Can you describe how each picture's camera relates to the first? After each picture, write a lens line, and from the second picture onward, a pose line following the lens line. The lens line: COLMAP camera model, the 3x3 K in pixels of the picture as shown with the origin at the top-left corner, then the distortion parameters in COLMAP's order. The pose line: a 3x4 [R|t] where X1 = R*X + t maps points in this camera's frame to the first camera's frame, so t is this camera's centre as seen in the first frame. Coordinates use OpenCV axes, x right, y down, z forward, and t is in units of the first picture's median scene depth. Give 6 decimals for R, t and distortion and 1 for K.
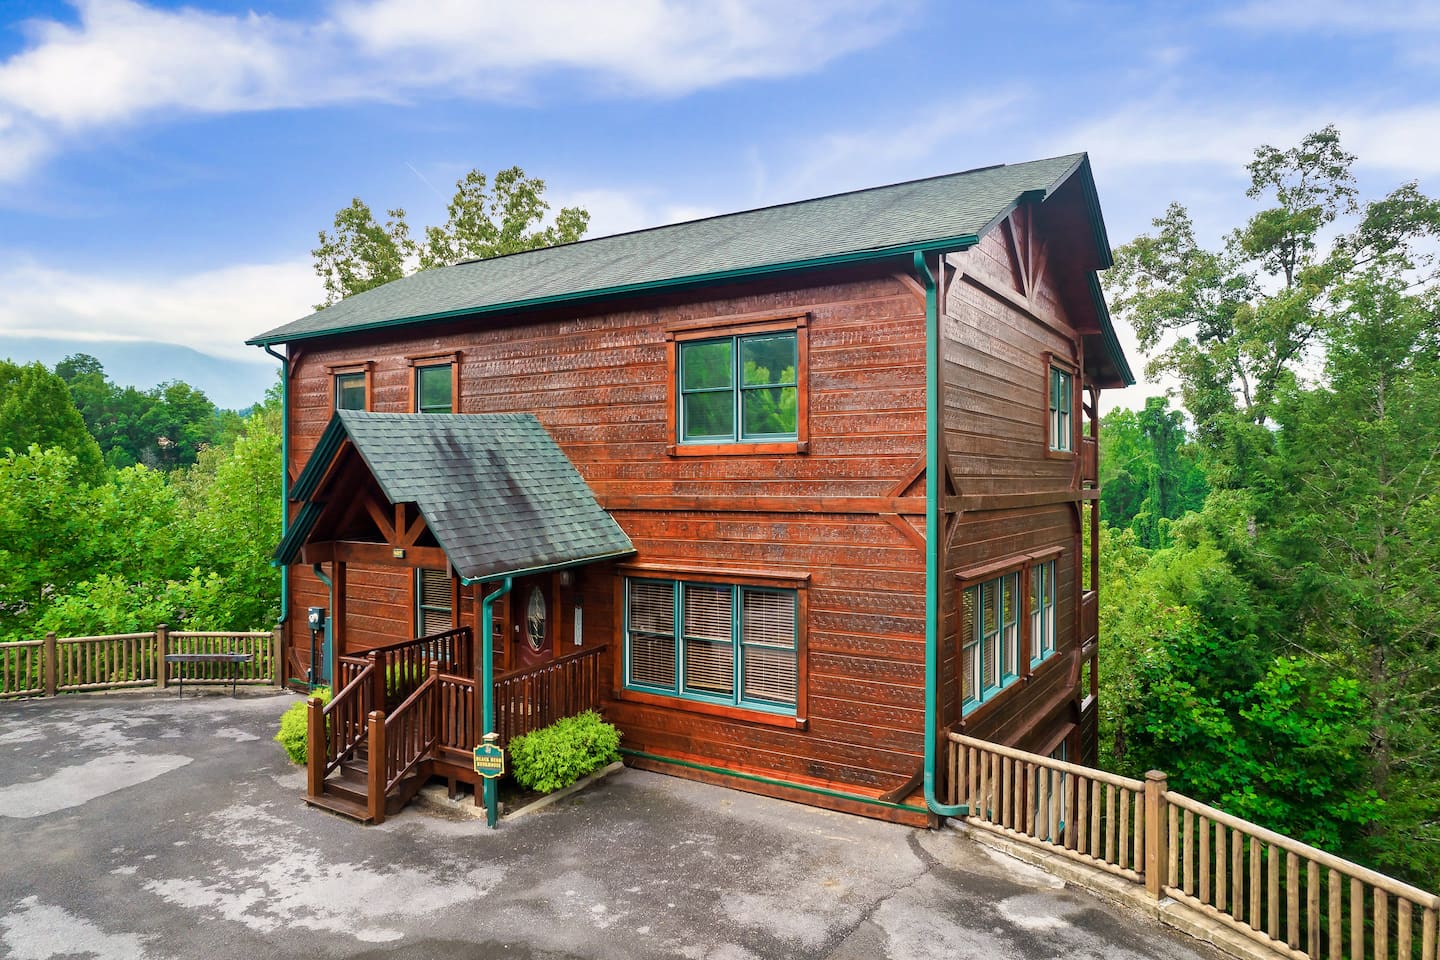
lens RADIAL K [[942.9, 0, 721.2], [0, 942.9, 459.2], [0, 0, 1]] dist [-0.097405, 0.099302]
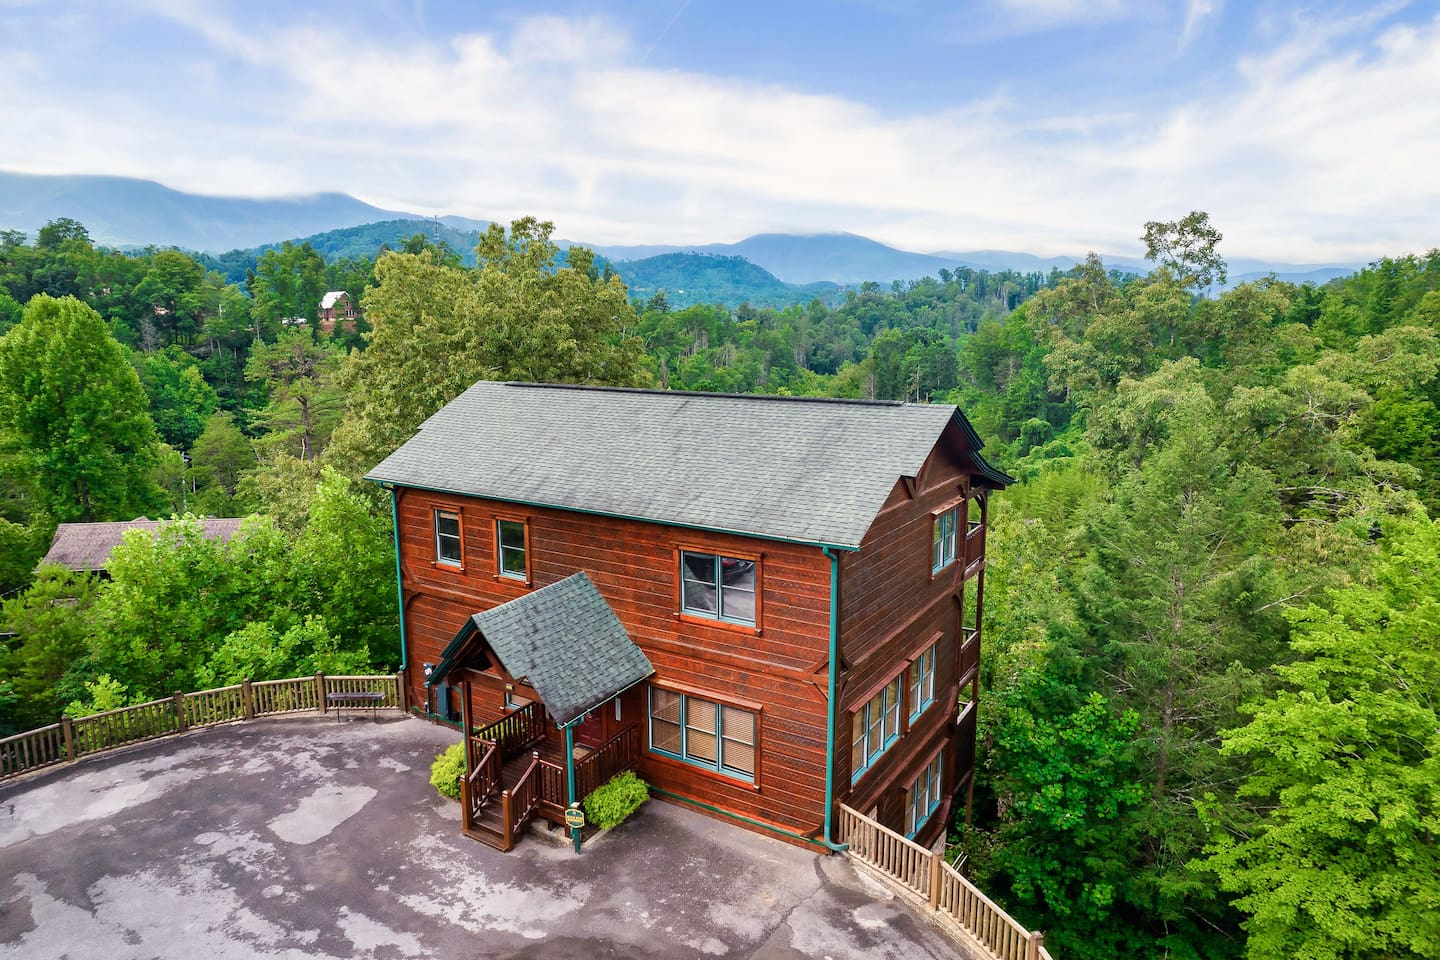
lens RADIAL K [[942.9, 0, 721.2], [0, 942.9, 459.2], [0, 0, 1]] dist [-0.097405, 0.099302]
pose [[0.999963, -0.004900, 0.007015, 0.013813], [0.003657, 0.985896, 0.167318, -0.626743], [-0.007736, -0.167286, 0.985878, -0.599518]]
